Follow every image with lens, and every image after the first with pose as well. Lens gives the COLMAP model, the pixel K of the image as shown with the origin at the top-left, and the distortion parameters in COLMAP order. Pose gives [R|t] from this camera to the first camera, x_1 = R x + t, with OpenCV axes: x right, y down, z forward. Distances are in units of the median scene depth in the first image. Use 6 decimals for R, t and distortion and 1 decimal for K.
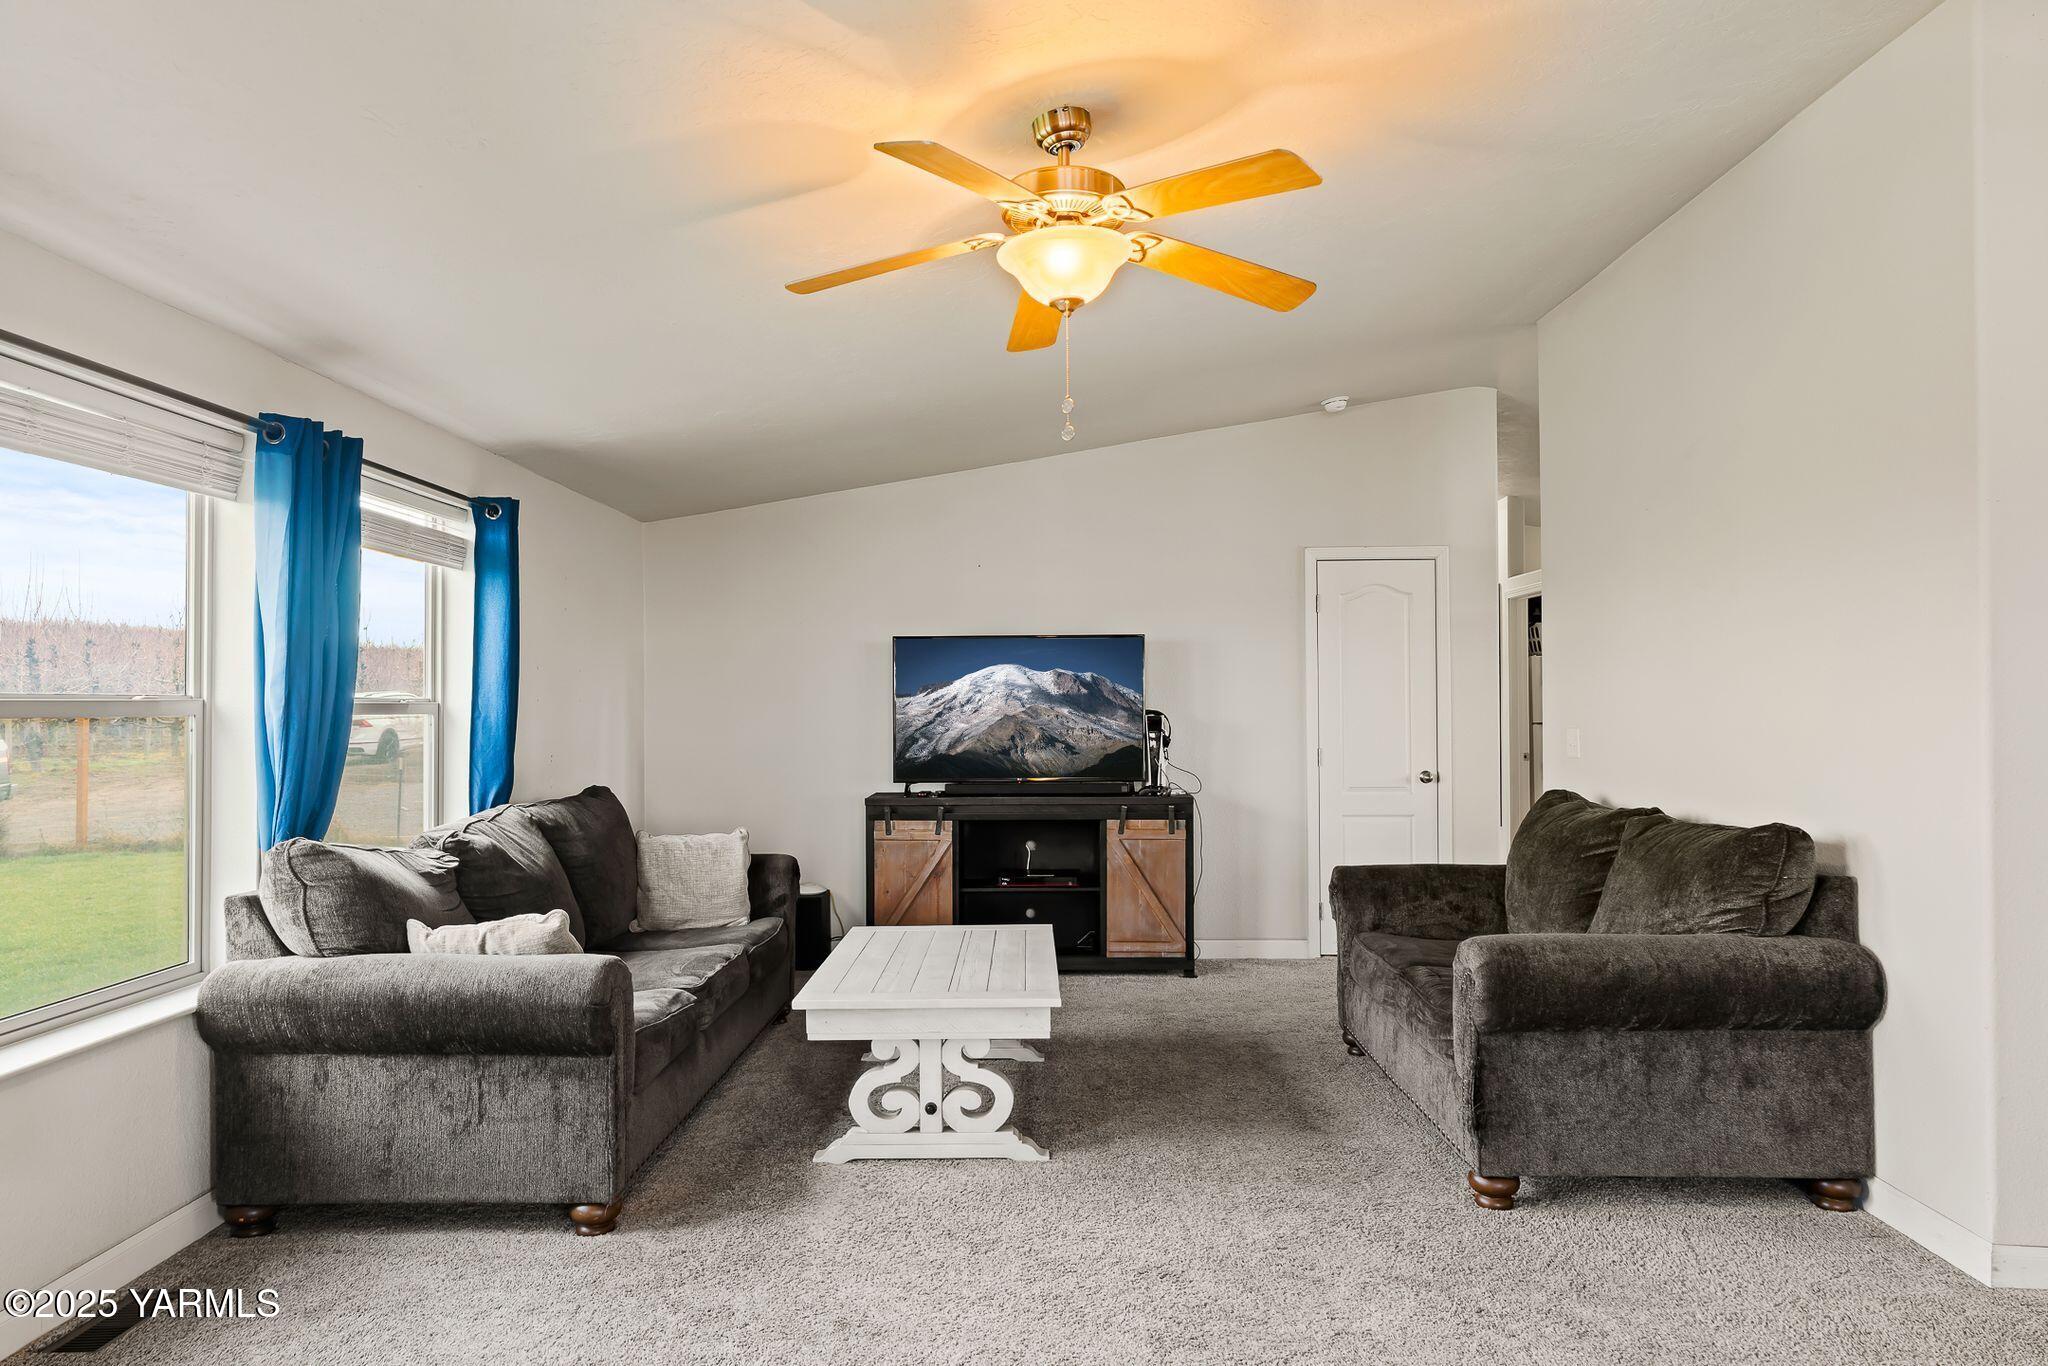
lens RADIAL K [[1301.4, 0, 1014.3], [0, 1301.4, 689.4], [0, 0, 1]] dist [0.001642, 0.000298]
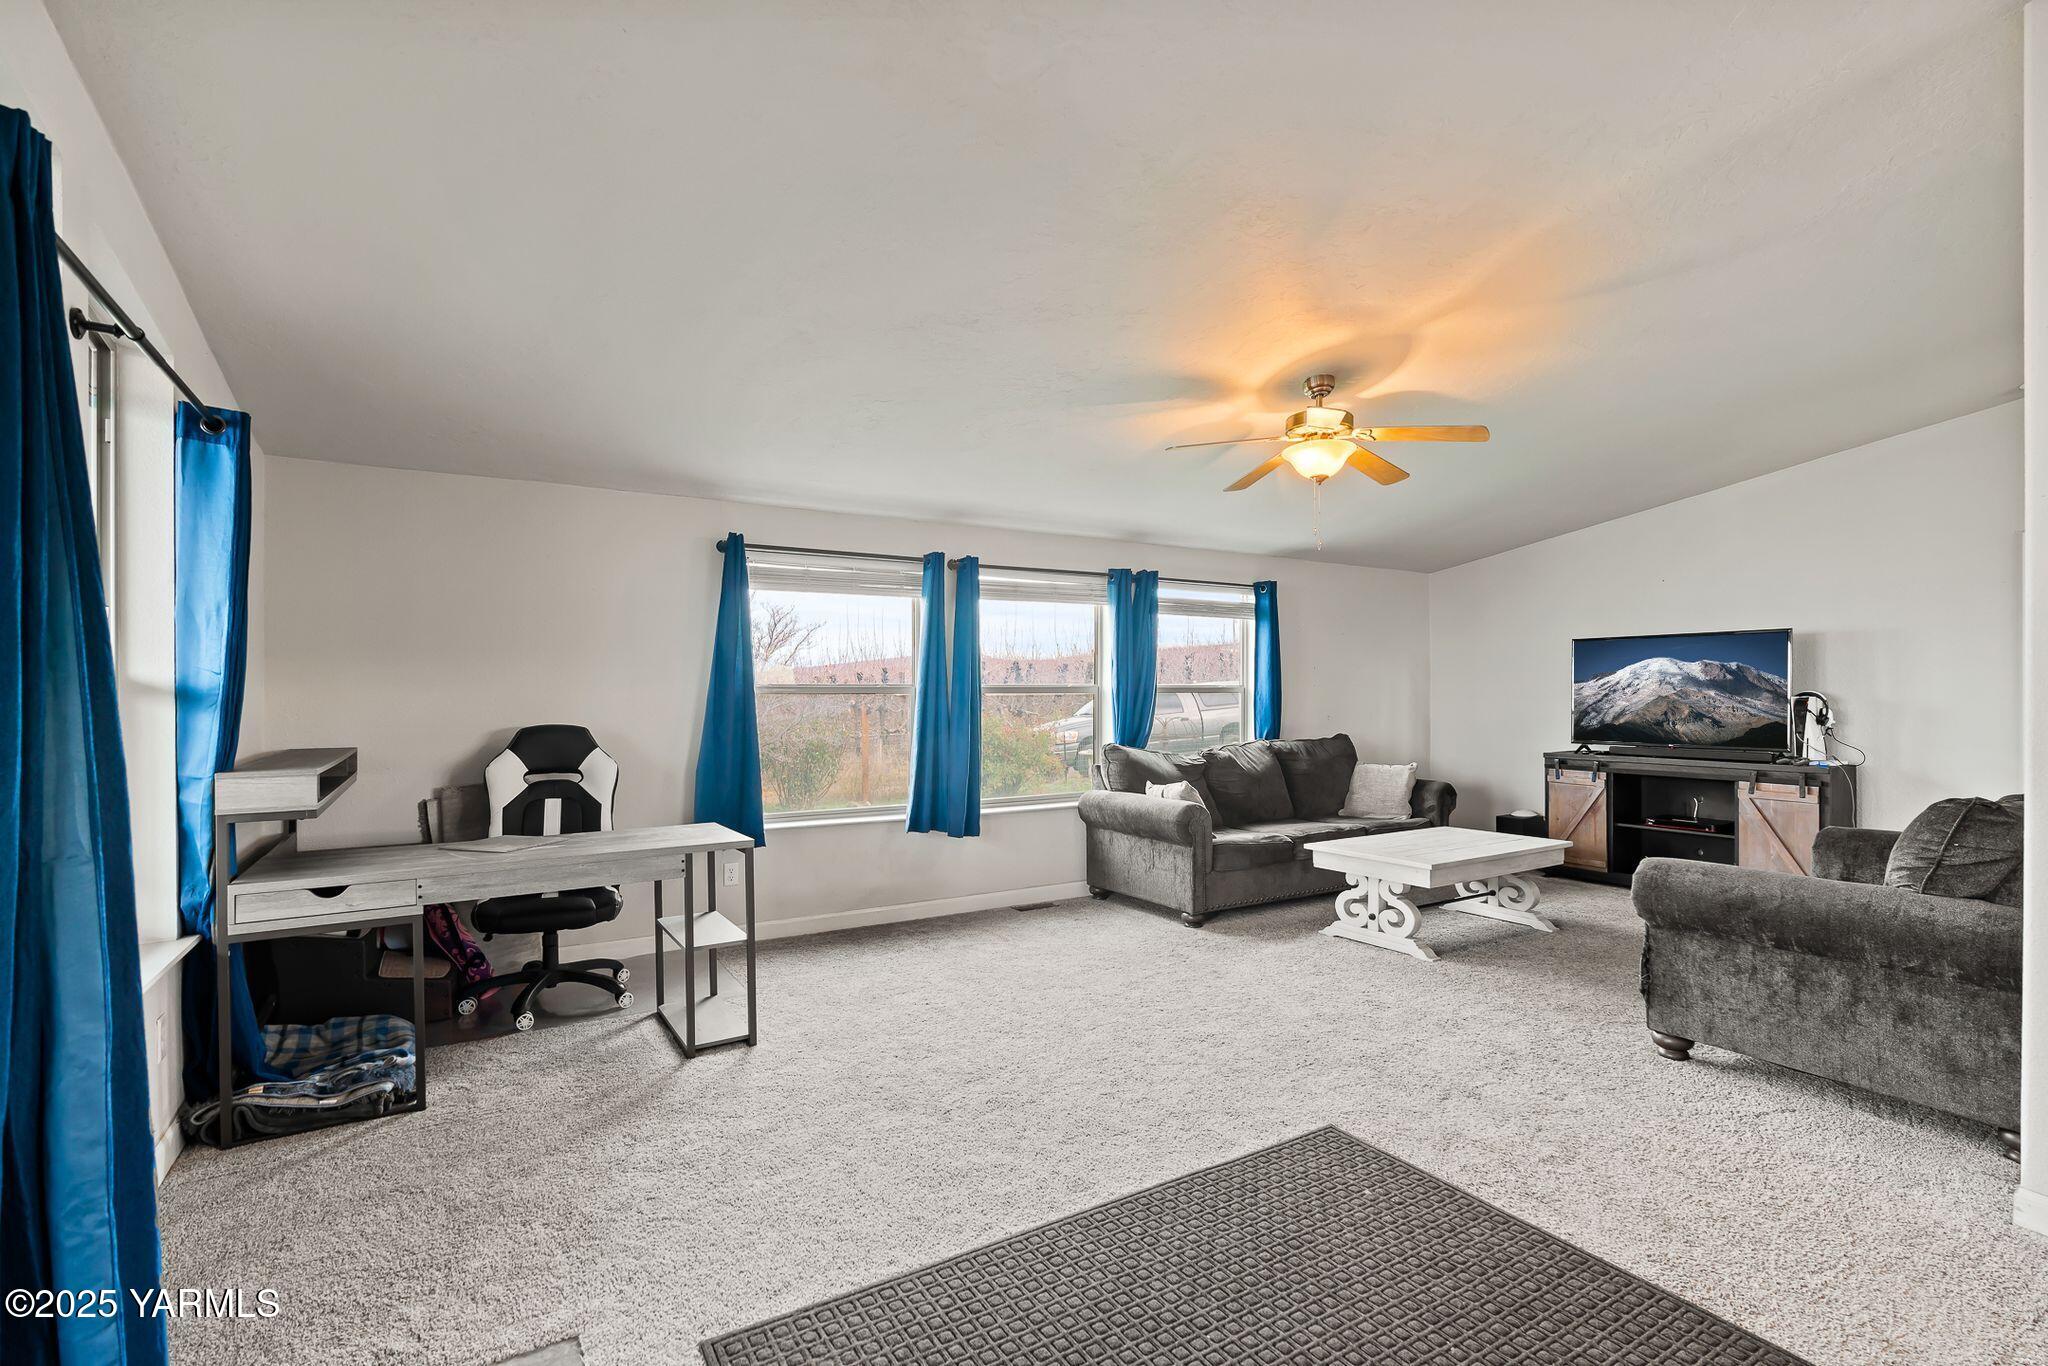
lens RADIAL K [[935.0, 0, 1018.8], [0, 935.0, 688.1], [0, 0, 1]] dist [-0.003652, 0.000218]
pose [[0.544527, 0.000968, -0.838743, 0.579161], [0.009613, 0.999926, 0.007394, -0.001779], [0.838689, -0.012089, 0.544477, -0.069704]]
